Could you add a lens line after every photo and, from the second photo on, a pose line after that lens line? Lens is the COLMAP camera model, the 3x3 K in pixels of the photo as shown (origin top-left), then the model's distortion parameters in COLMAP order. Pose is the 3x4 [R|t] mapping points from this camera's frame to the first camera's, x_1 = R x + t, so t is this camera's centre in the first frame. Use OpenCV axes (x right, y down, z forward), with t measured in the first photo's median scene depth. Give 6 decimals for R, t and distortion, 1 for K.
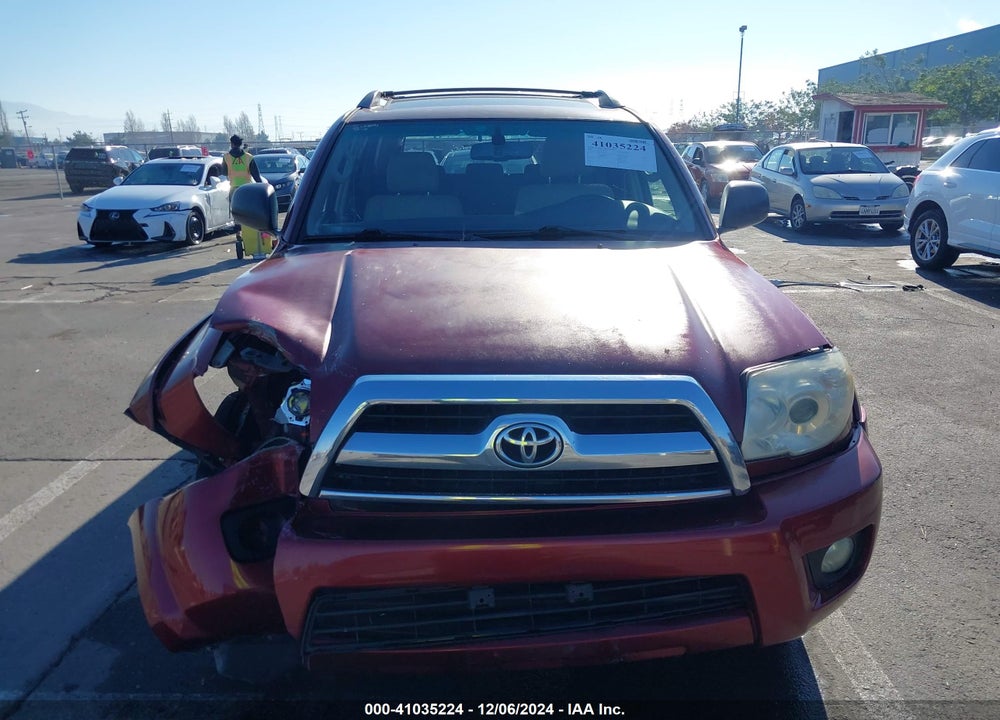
lens RADIAL K [[786.4, 0, 503.0], [0, 786.4, 364.5], [0, 0, 1]] dist [0.021223, -0.023114]
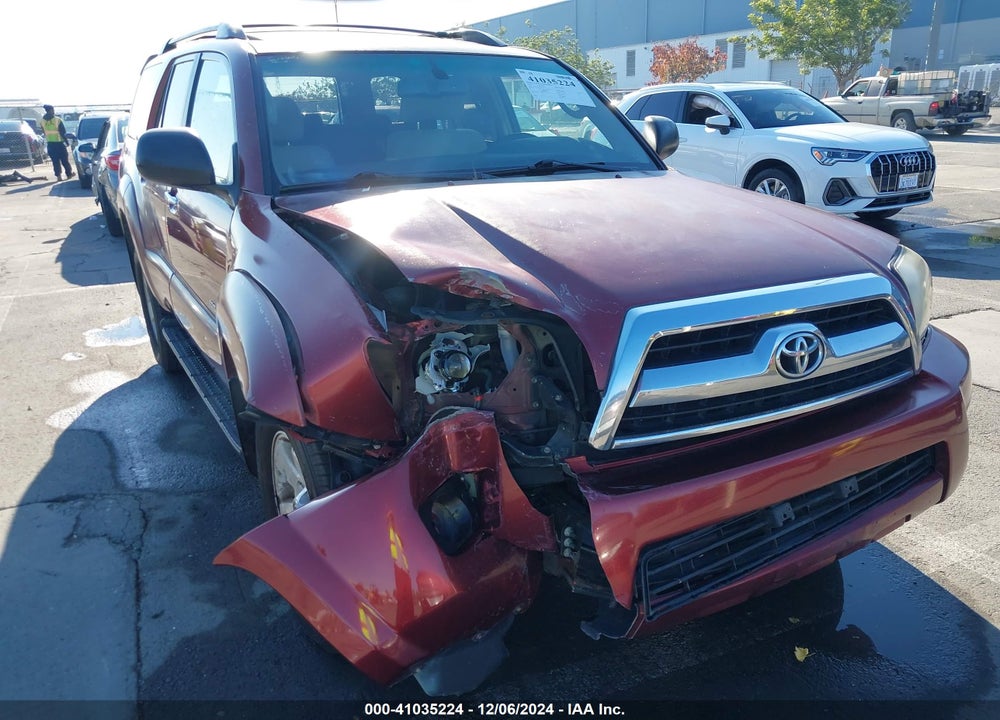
lens RADIAL K [[786.4, 0, 502.0], [0, 786.4, 352.0], [0, 0, 1]] dist [0.021223, -0.023114]
pose [[0.890615, -0.143157, 0.431637, -0.740012], [0.135035, 0.989599, 0.049586, -0.002727], [-0.434246, 0.014124, 0.900683, 0.252502]]
